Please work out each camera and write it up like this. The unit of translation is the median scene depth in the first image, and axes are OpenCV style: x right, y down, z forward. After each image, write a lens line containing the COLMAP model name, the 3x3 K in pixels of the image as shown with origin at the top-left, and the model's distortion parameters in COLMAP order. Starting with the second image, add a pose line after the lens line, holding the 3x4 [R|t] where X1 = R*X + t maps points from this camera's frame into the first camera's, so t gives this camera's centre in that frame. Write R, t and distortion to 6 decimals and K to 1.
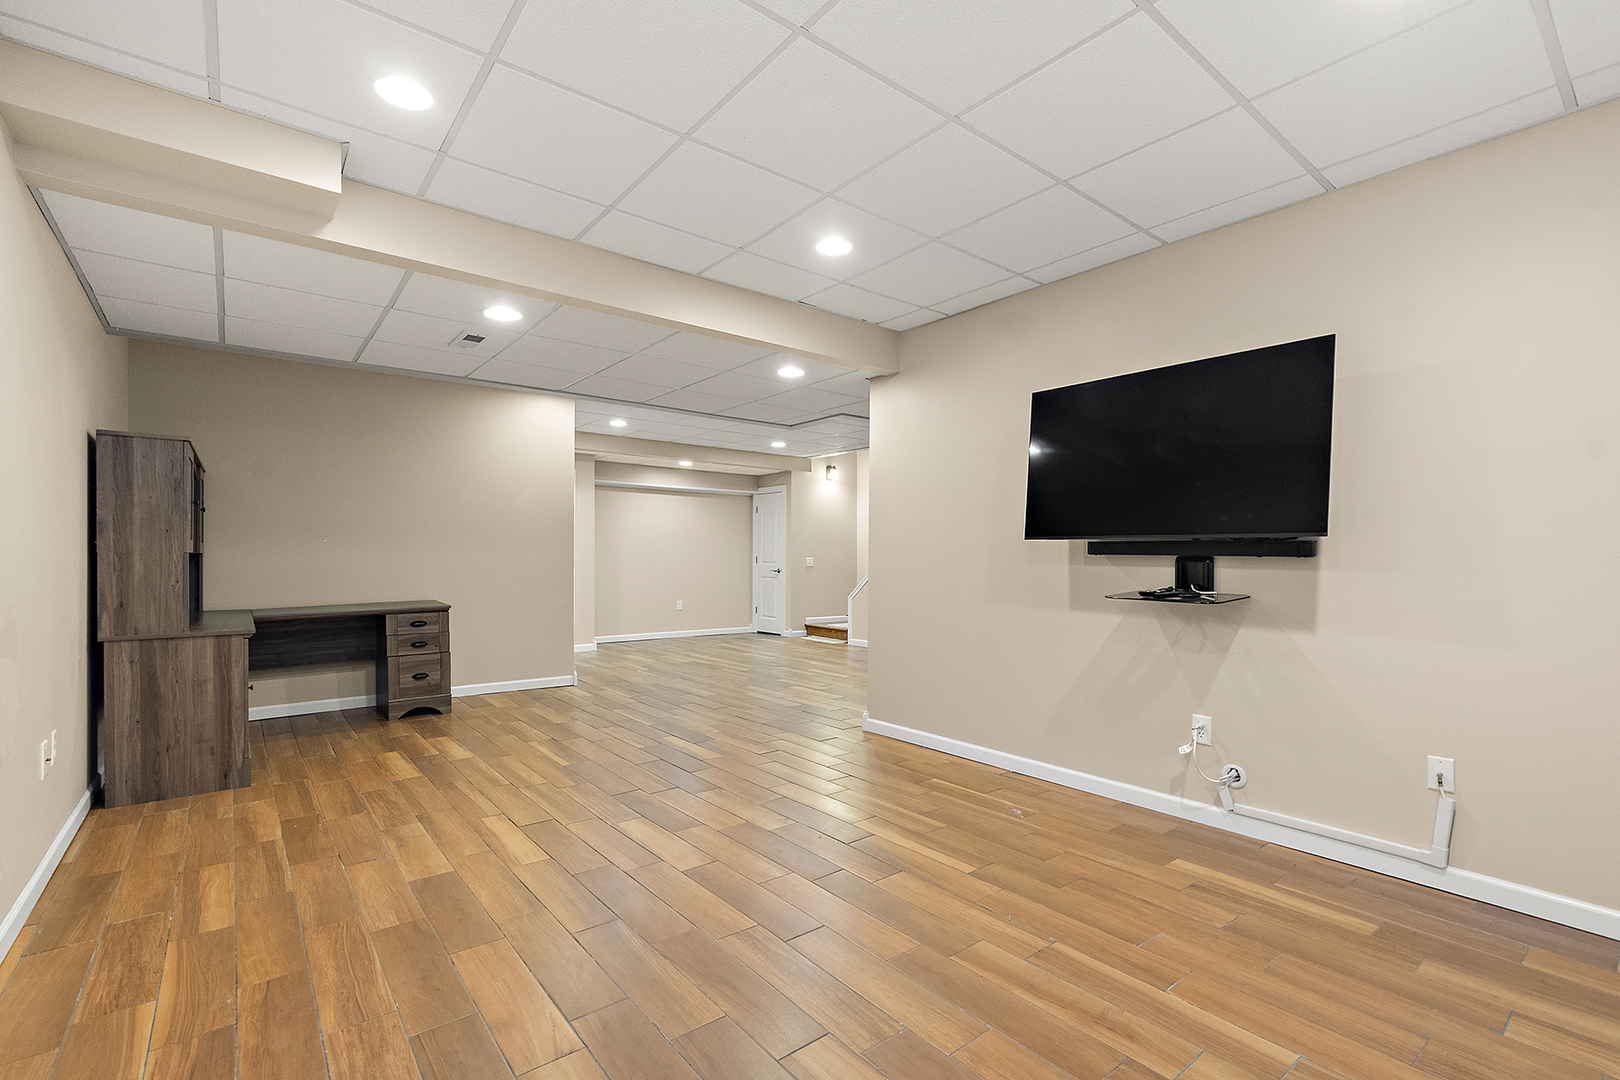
lens RADIAL K [[718.8, 0, 806.0], [0, 718.8, 543.8], [0, 0, 1]] dist [-0.010921, -0.000282]
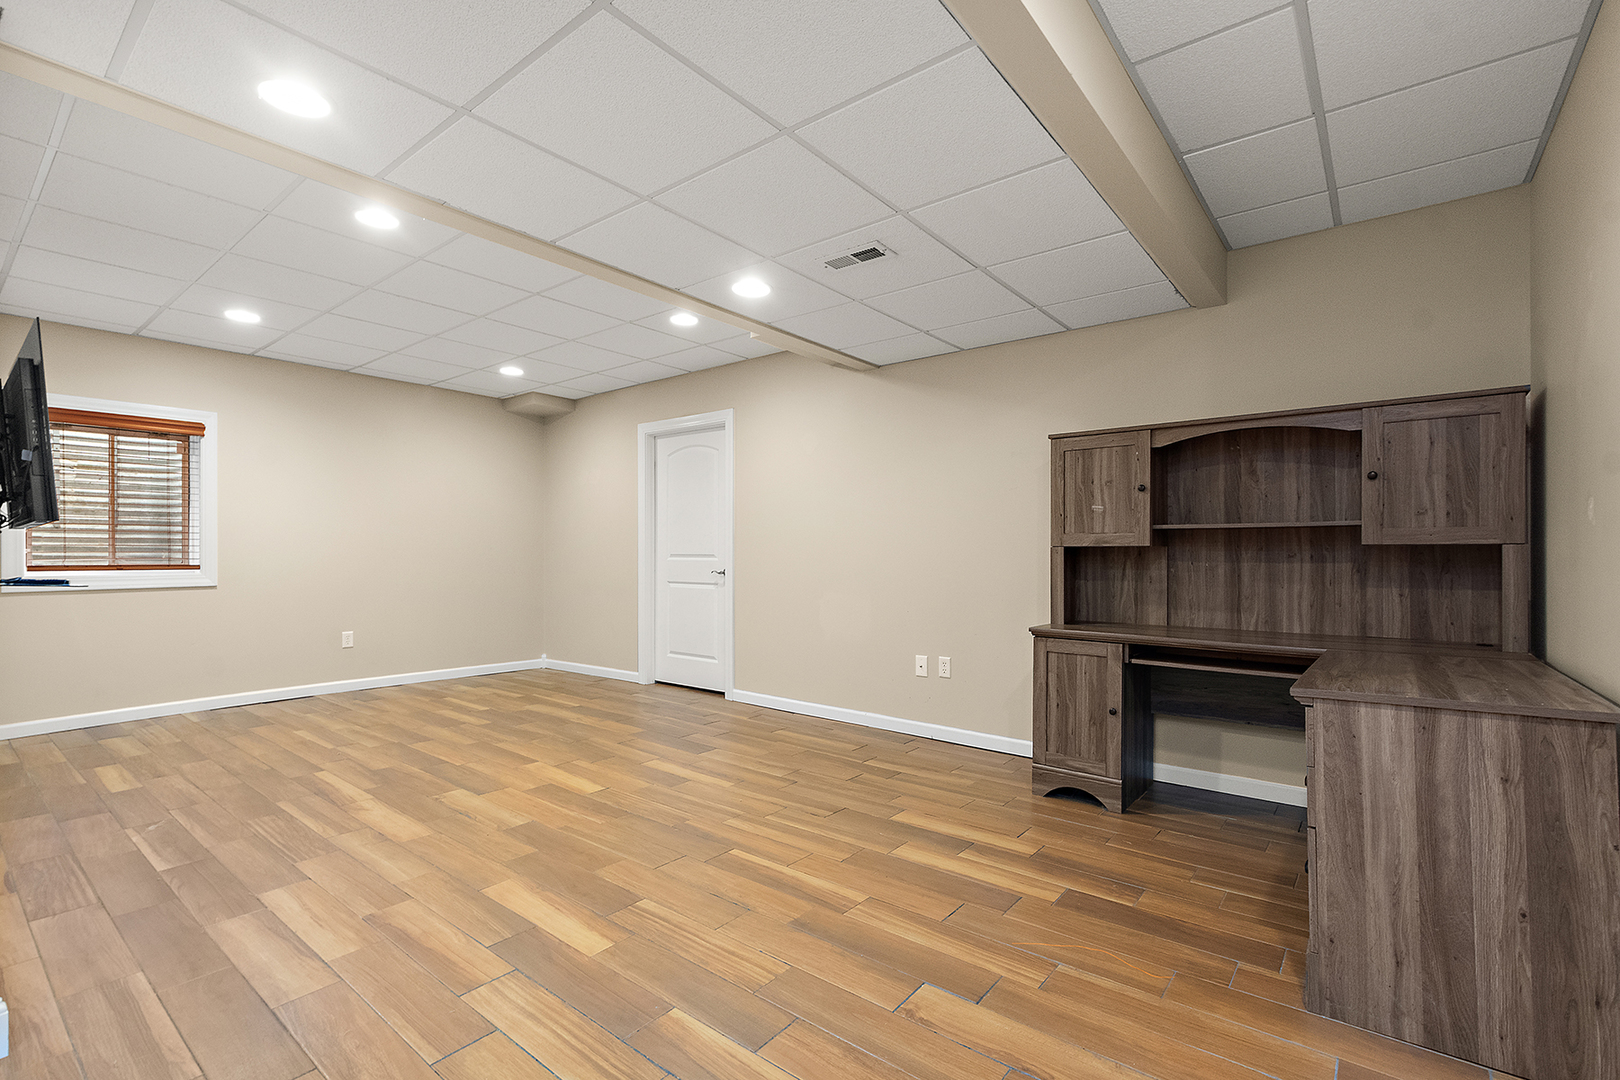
lens RADIAL K [[722.9, 0, 810.6], [0, 722.9, 534.6], [0, 0, 1]] dist [-0.002395, -0.000564]
pose [[-0.975038, -0.010819, -0.221774, -0.295358], [-0.001321, 0.999077, -0.042934, 0.041706], [0.222034, -0.041569, -0.974152, 2.001281]]
